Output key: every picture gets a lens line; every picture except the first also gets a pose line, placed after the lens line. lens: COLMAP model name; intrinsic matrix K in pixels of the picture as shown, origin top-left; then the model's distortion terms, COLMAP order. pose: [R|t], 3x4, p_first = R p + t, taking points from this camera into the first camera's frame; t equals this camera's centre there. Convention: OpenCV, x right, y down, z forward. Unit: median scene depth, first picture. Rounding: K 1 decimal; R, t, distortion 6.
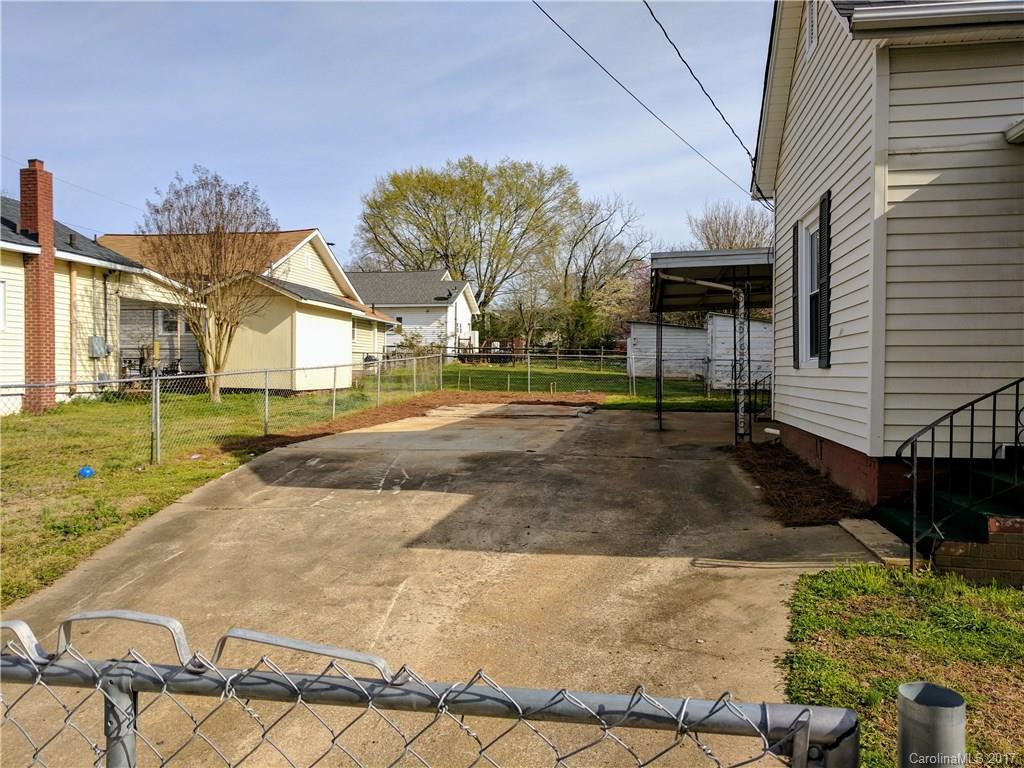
lens RADIAL K [[770.6, 0, 515.5], [0, 770.6, 381.6], [0, 0, 1]] dist [-0.003725, 0.003880]
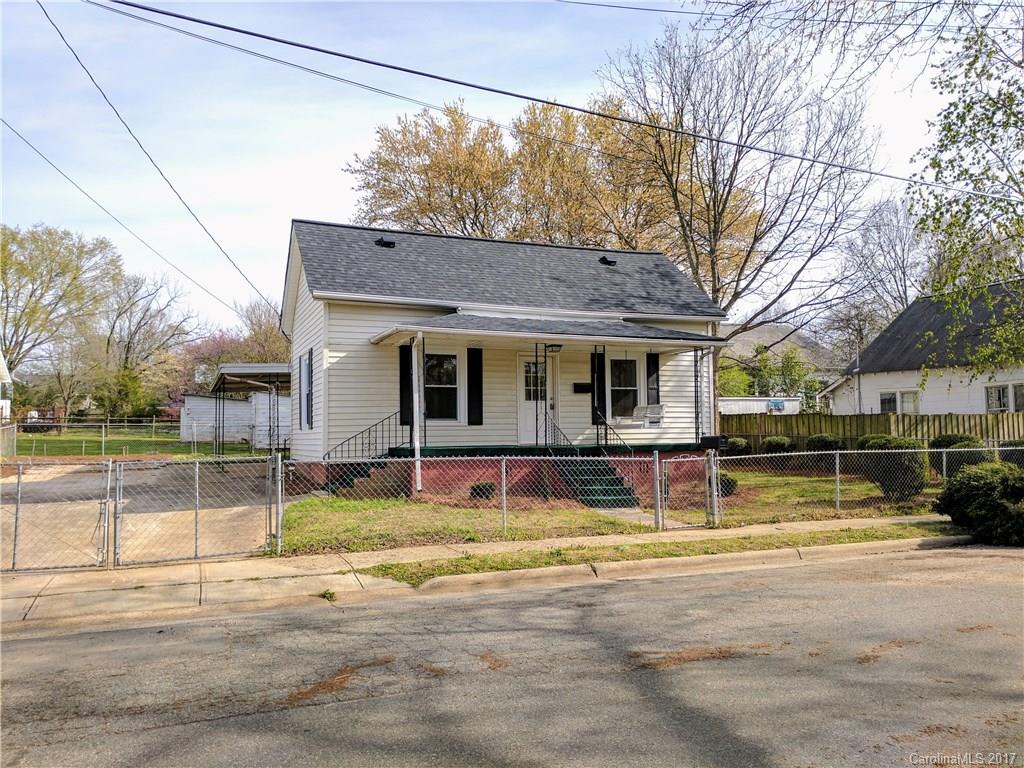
lens RADIAL K [[770.6, 0, 515.5], [0, 770.6, 381.6], [0, 0, 1]] dist [-0.003725, 0.003880]
pose [[0.838890, 0.015656, 0.544076, -0.054674], [0.030493, 0.996665, -0.075696, 0.005537], [-0.543447, 0.080091, 0.835614, -0.209464]]
